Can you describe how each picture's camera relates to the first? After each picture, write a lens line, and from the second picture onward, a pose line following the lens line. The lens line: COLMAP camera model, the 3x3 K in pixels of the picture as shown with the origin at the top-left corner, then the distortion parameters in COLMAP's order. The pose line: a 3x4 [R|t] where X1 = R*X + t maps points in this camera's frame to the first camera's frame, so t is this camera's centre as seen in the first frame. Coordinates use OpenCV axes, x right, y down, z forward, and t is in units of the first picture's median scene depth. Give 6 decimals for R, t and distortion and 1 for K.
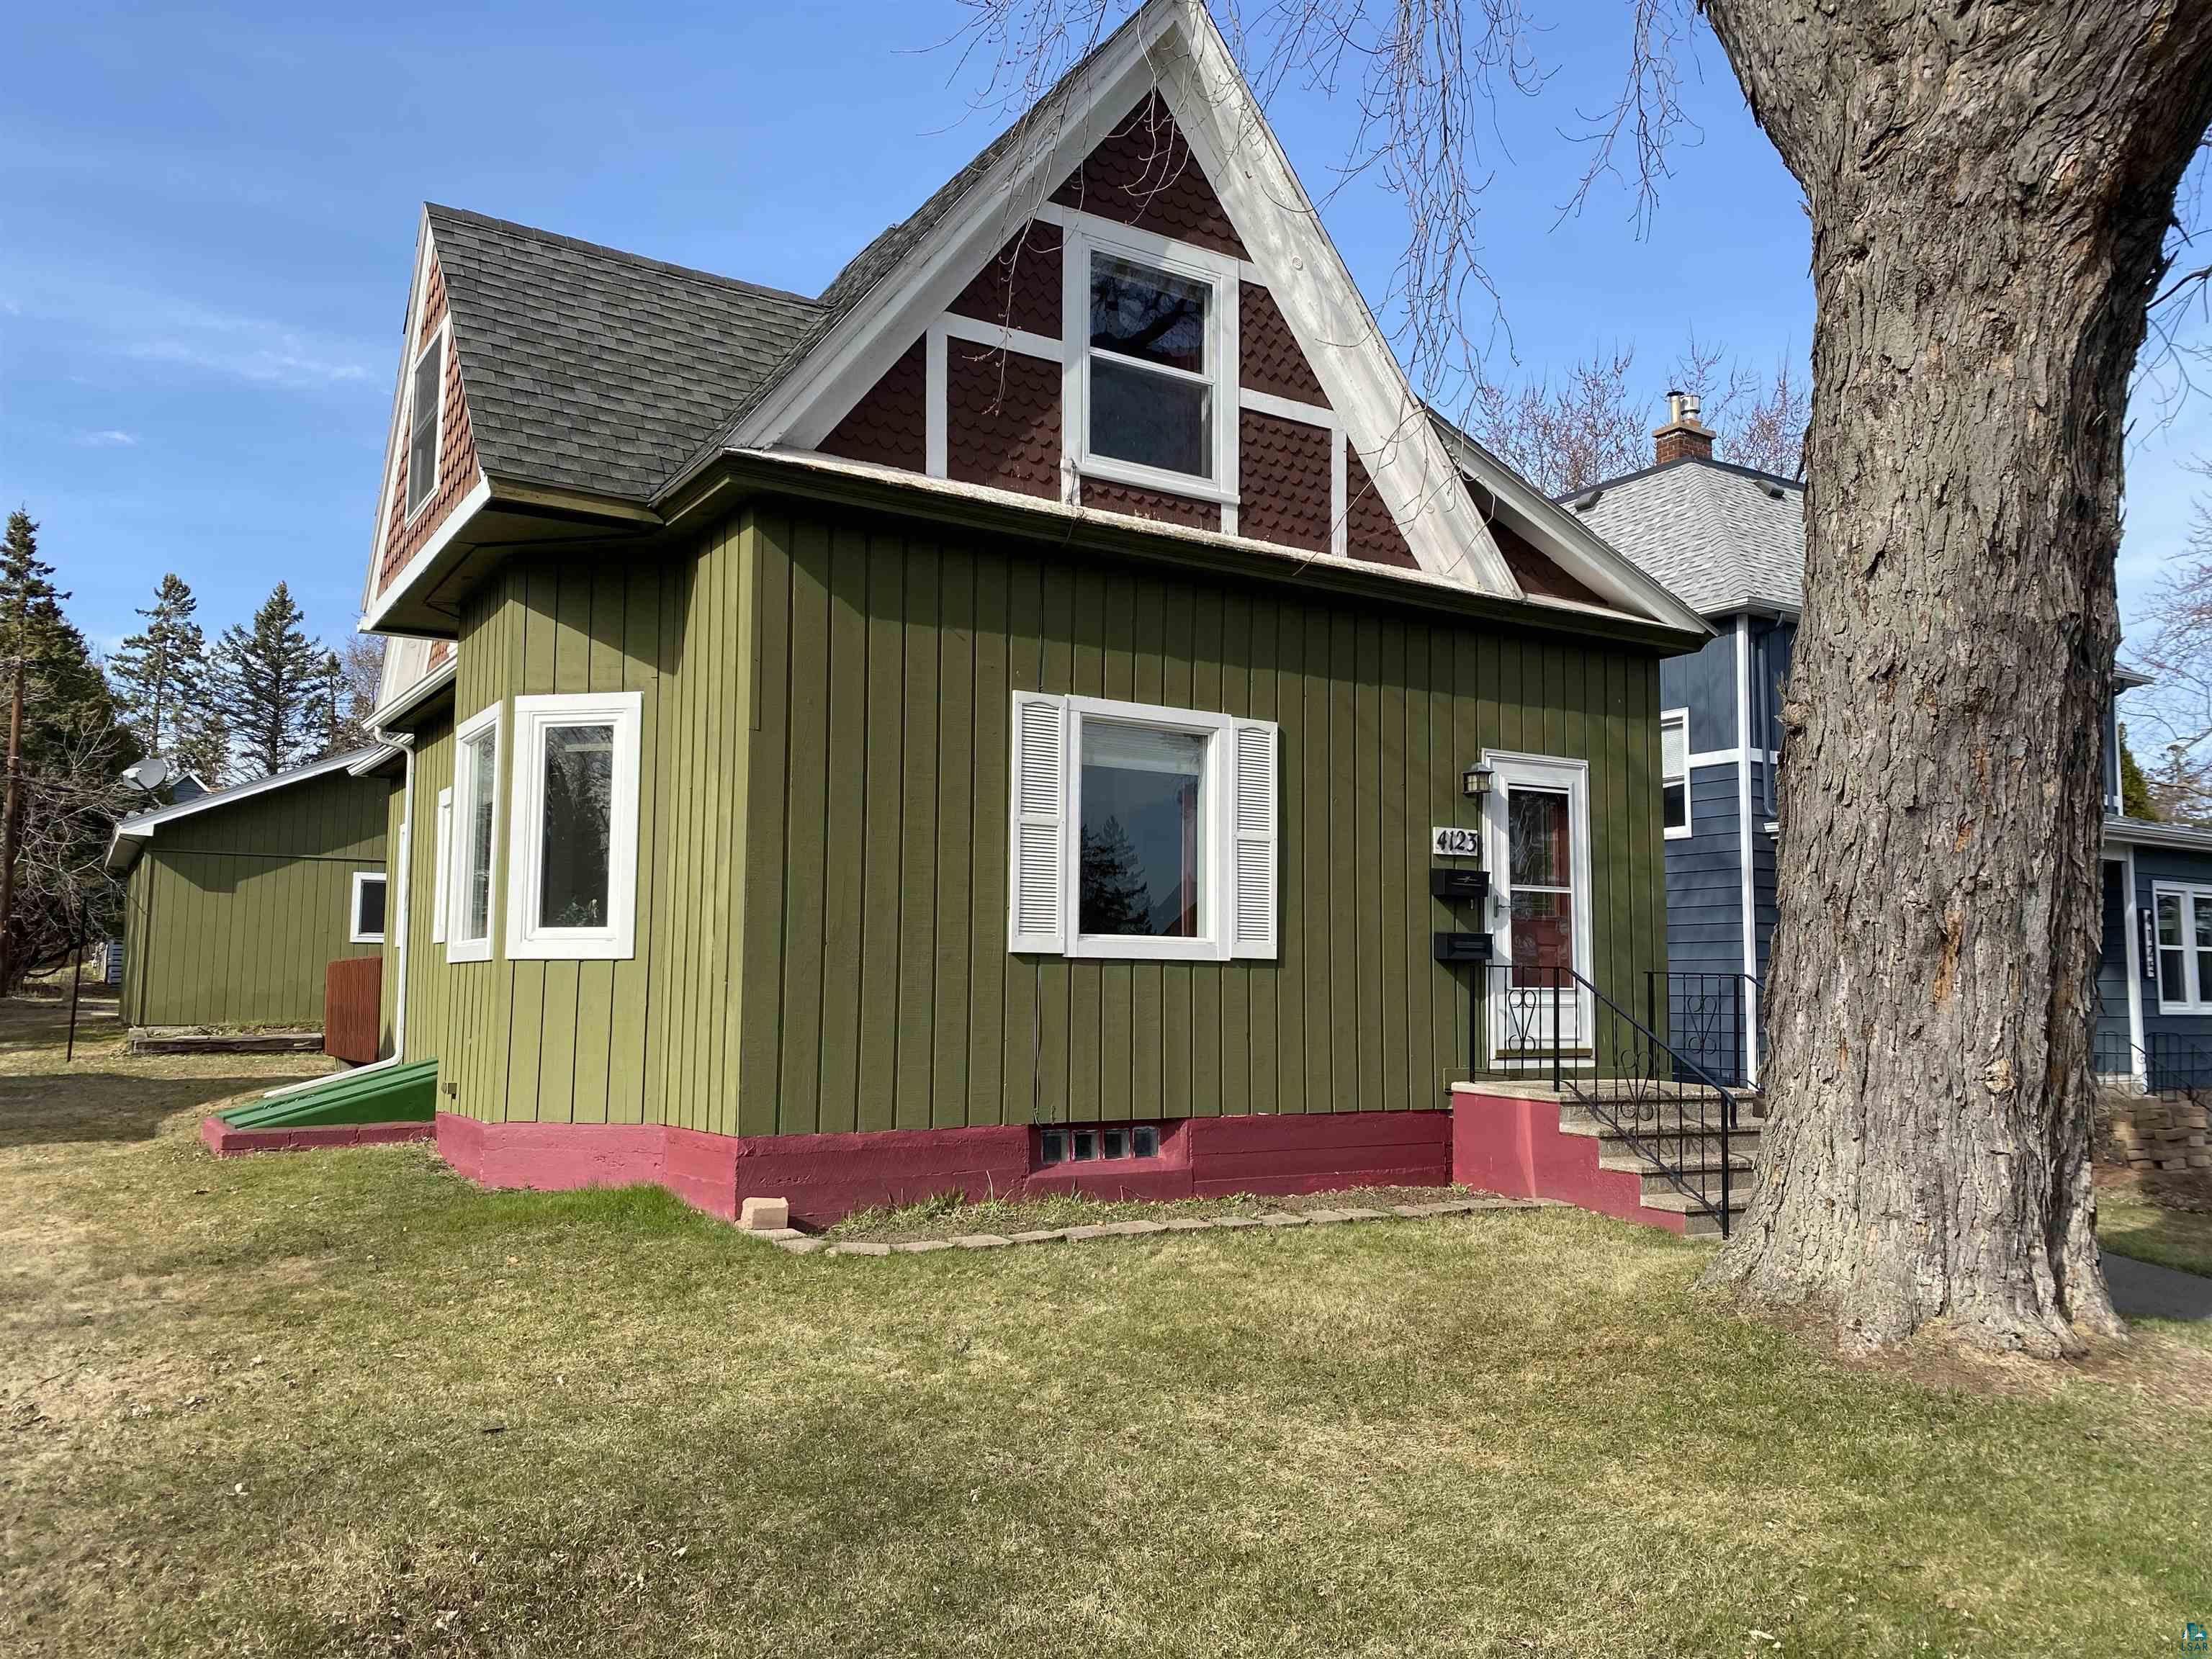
lens RADIAL K [[1668.5, 0, 1099.7], [0, 1668.5, 747.1], [0, 0, 1]] dist [0.065530, -0.000715]
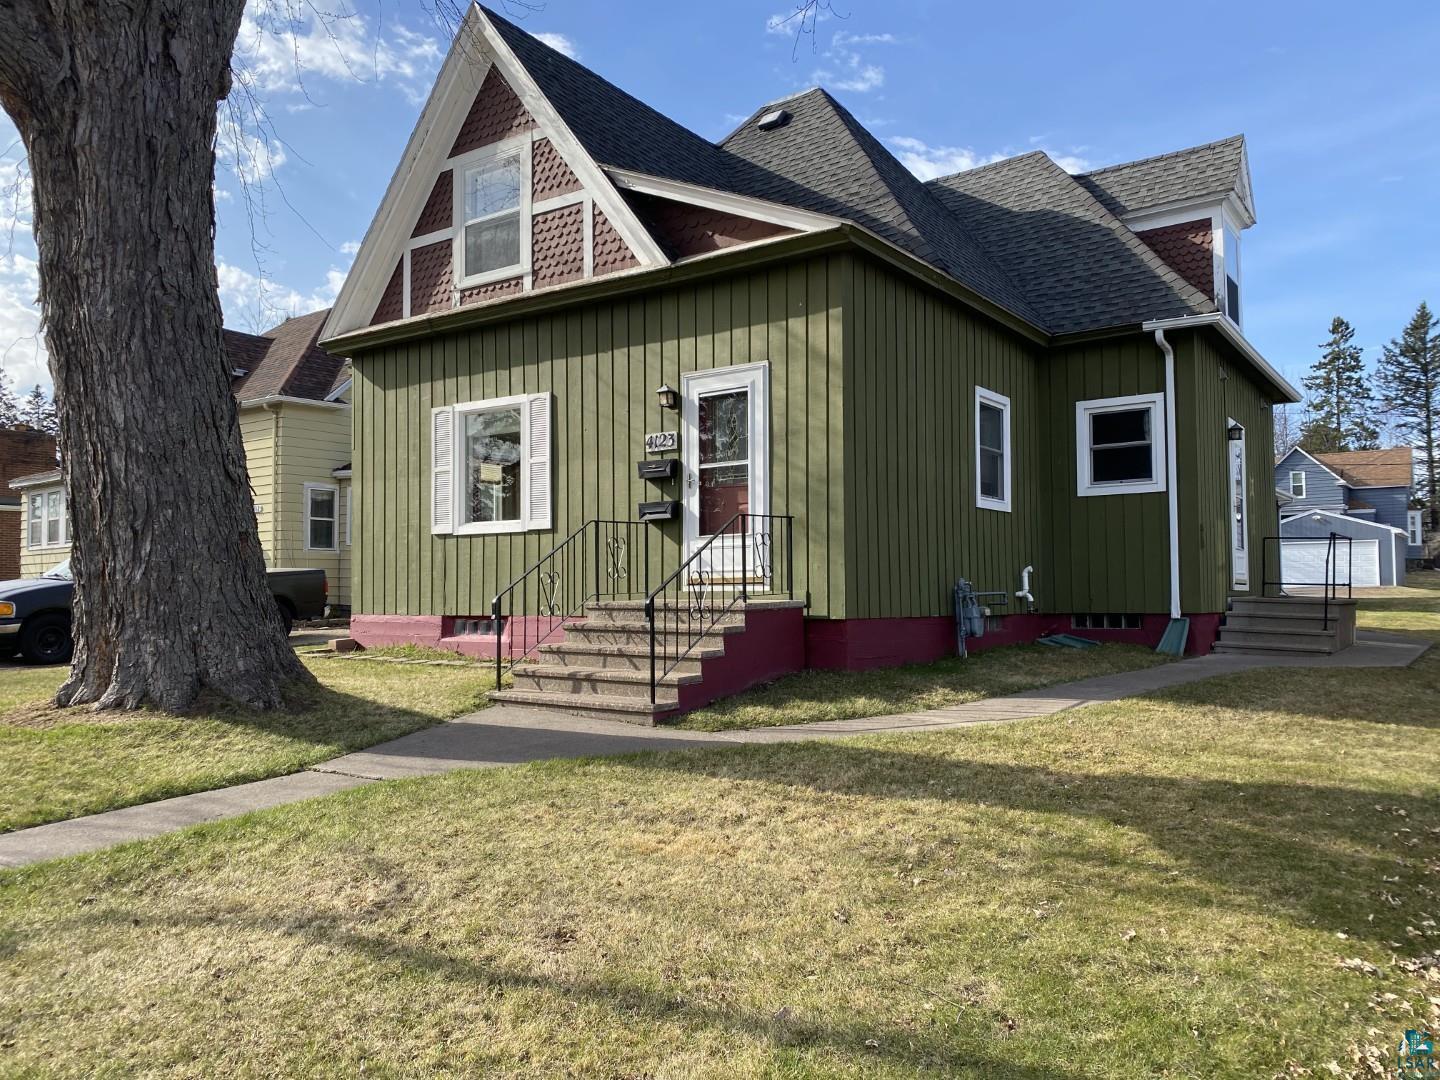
lens RADIAL K [[1091.3, 0, 720.0], [0, 1091.3, 540.0], [0, 0, 1]] dist [0.006314, -0.042384]
pose [[0.374879, -0.055338, -0.925421, 1.196784], [0.142776, 0.989754, -0.001348, 0.161891], [0.916014, -0.131623, 0.378938, 0.711784]]
